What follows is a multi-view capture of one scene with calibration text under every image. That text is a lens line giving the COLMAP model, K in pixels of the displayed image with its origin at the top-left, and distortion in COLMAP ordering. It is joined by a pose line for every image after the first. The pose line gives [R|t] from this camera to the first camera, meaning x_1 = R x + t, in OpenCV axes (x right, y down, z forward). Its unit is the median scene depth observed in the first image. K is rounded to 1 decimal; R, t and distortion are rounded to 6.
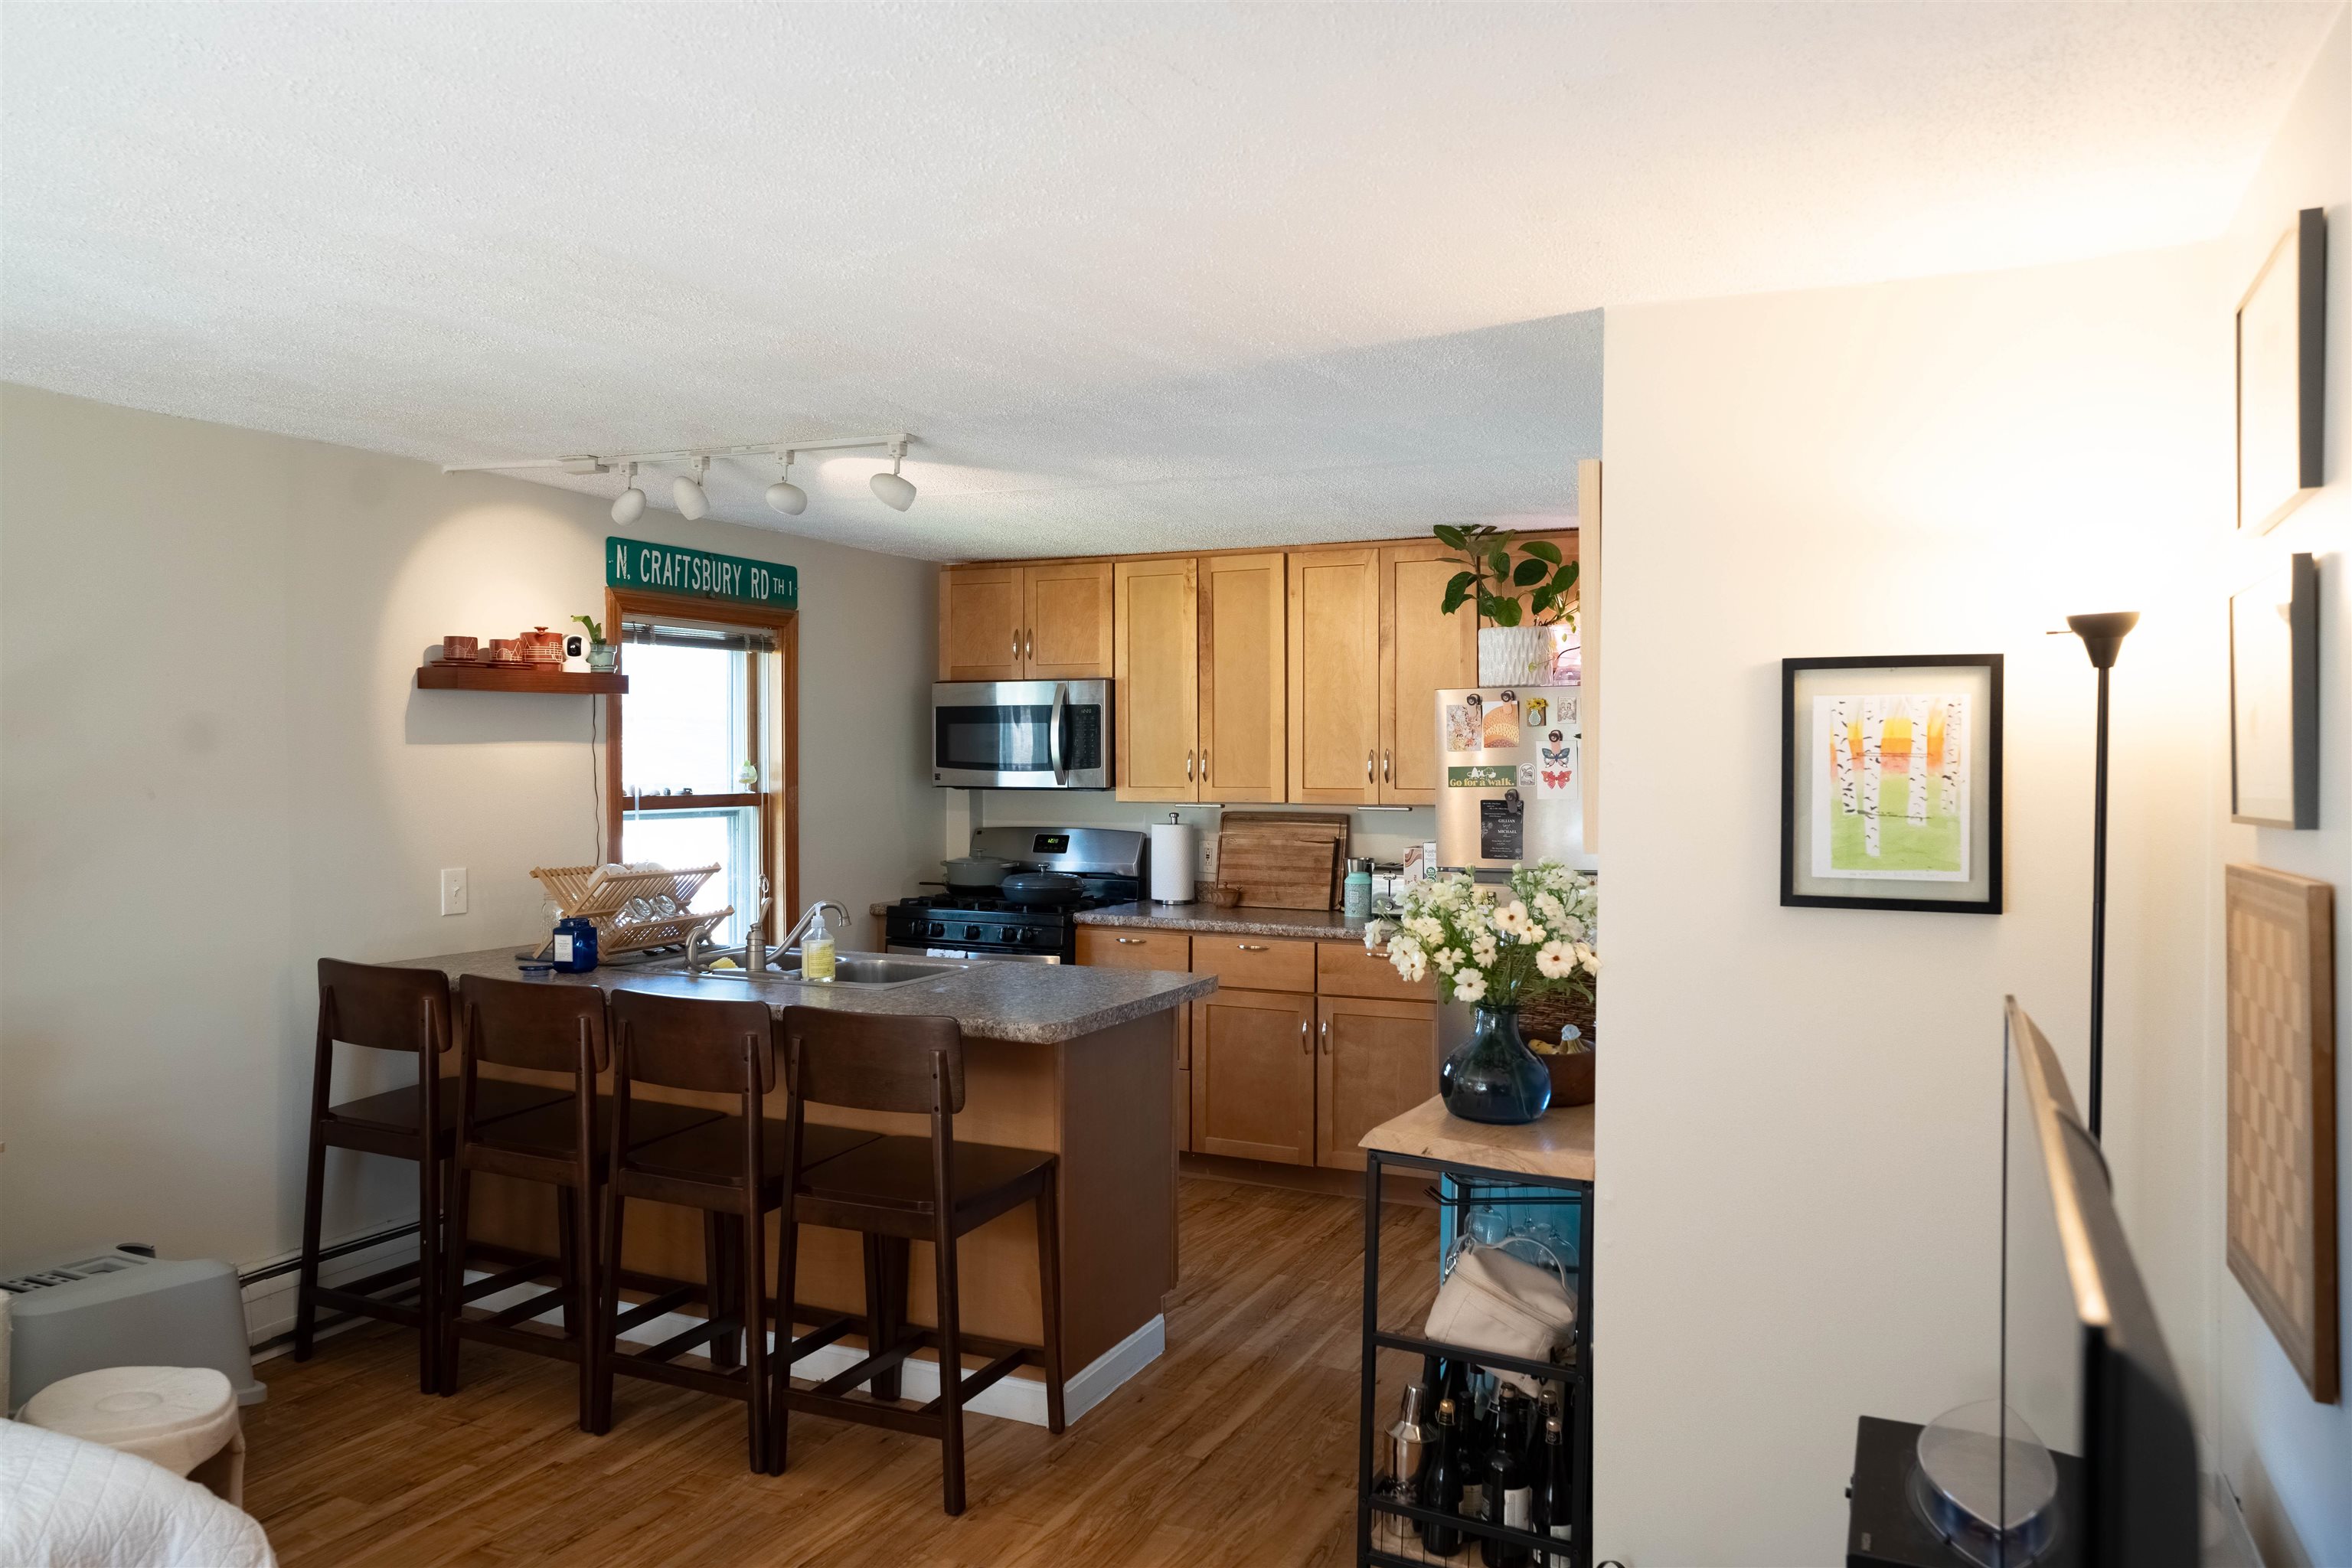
lens RADIAL K [[1658.9, 0, 1167.2], [0, 1658.9, 783.7], [0, 0, 1]] dist [-0.013980, 0.067492]
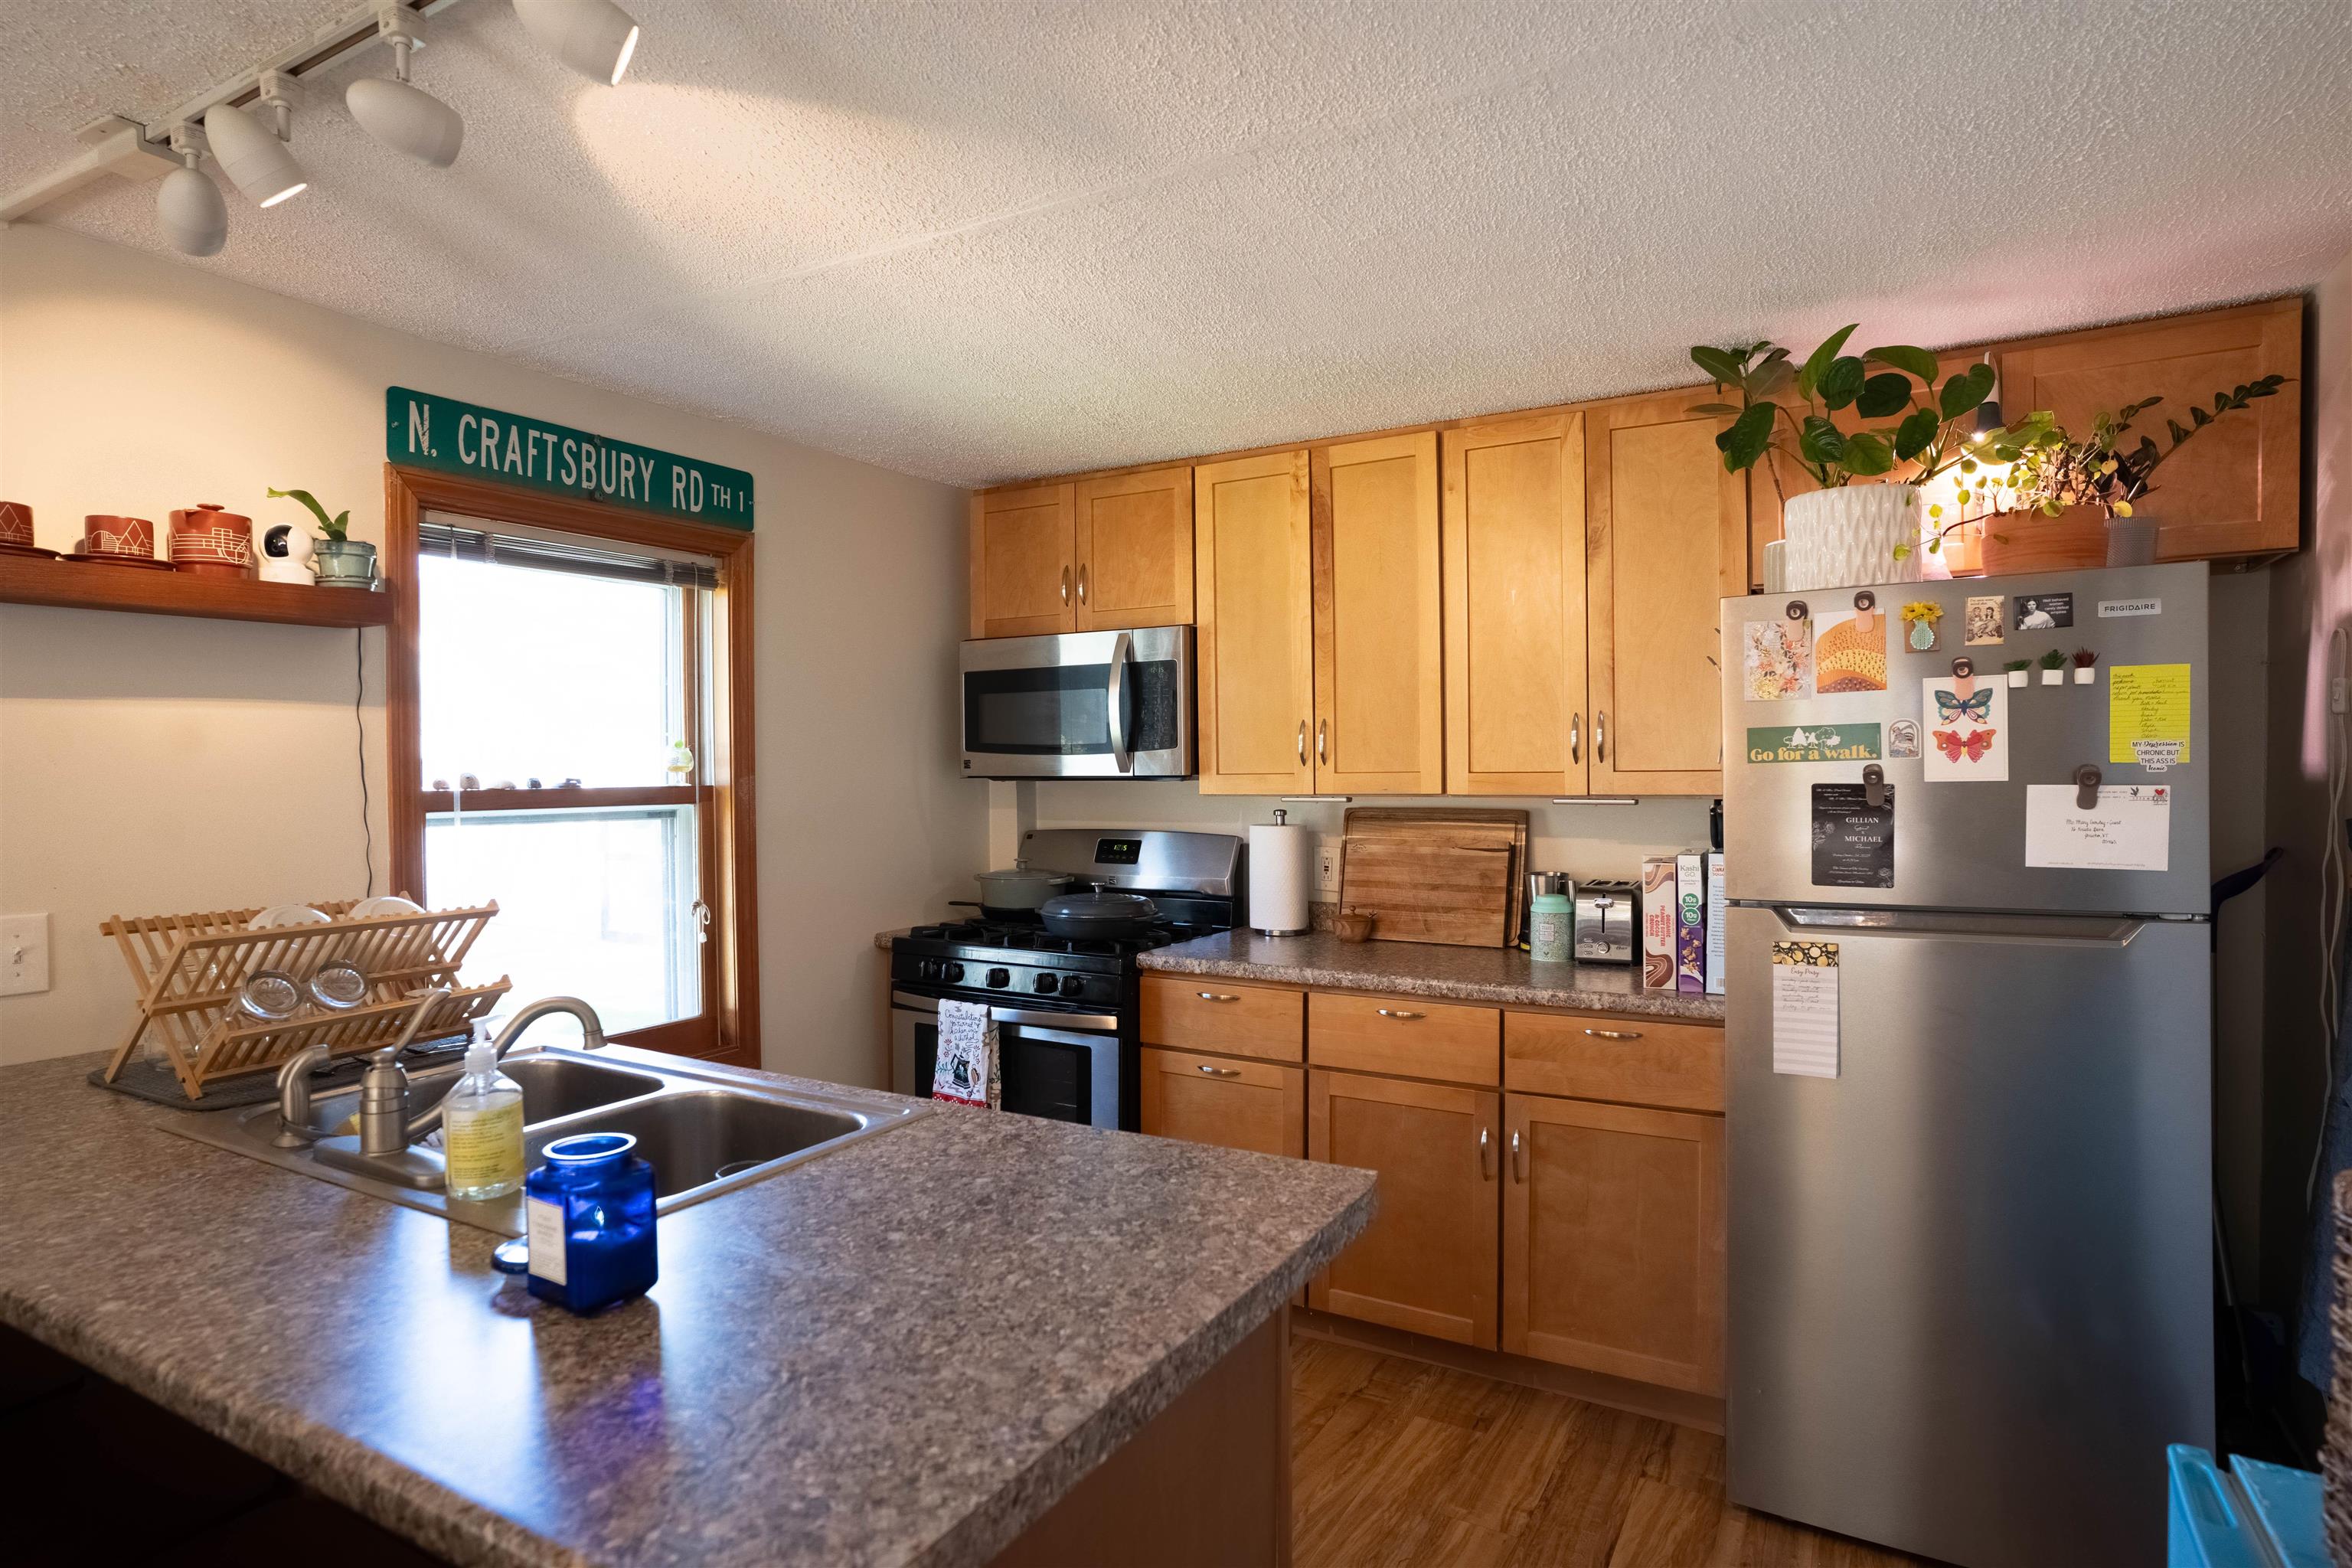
lens RADIAL K [[1273.5, 0, 1176.0], [0, 1273.5, 784.0], [0, 0, 1]] dist [-0.042122, -0.000014]
pose [[0.996872, -0.008295, -0.078592, 0.002919], [0.008158, 0.999965, -0.002057, 0.007515], [0.078606, 0.001410, 0.996905, 0.467142]]
